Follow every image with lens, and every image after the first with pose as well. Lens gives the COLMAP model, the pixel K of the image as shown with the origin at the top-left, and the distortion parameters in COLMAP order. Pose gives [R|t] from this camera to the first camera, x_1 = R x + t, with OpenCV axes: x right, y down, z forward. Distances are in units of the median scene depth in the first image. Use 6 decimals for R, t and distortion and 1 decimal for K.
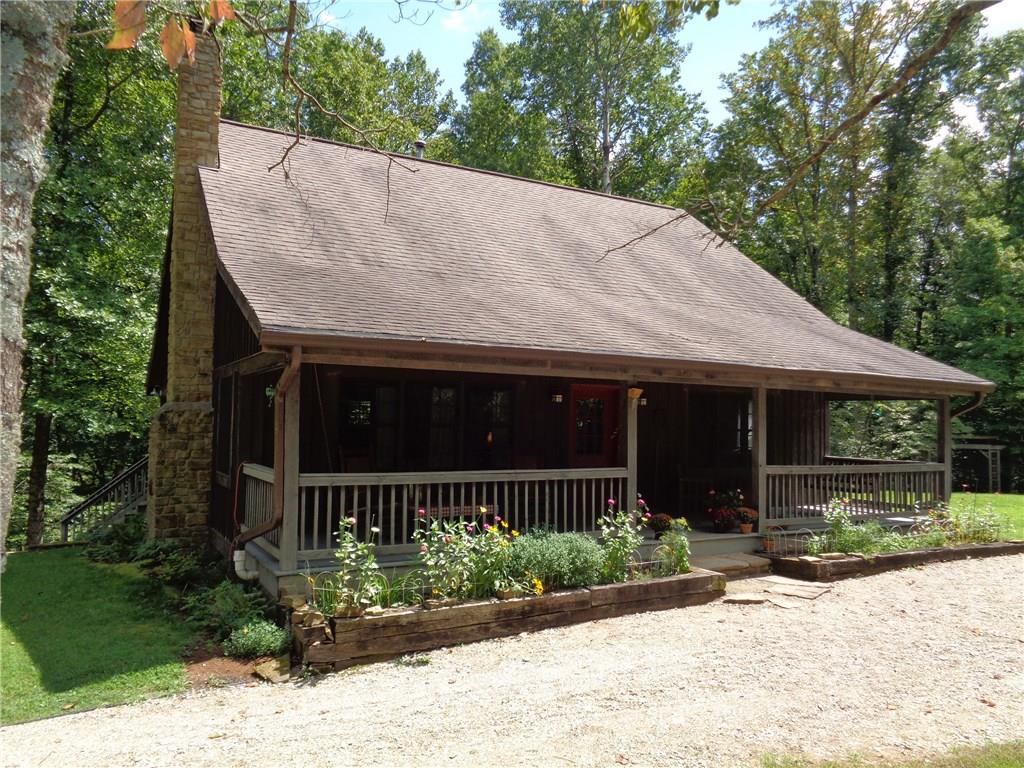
lens RADIAL K [[751.8, 0, 531.8], [0, 751.8, 384.9], [0, 0, 1]] dist [0.026516, -0.005558]
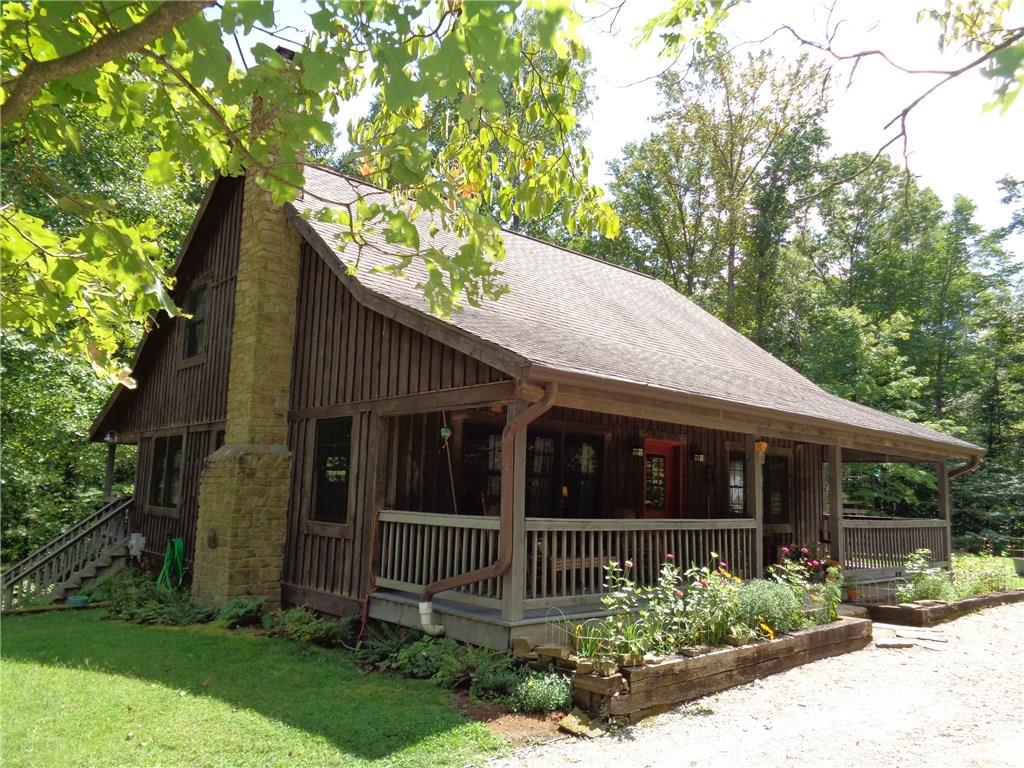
lens RADIAL K [[751.8, 0, 531.8], [0, 751.8, 384.9], [0, 0, 1]] dist [0.026516, -0.005558]
pose [[0.975561, 0.045725, 0.214918, -0.410628], [-0.027574, 0.995852, -0.086707, 0.025725], [-0.217991, 0.078661, 0.972776, 0.042914]]
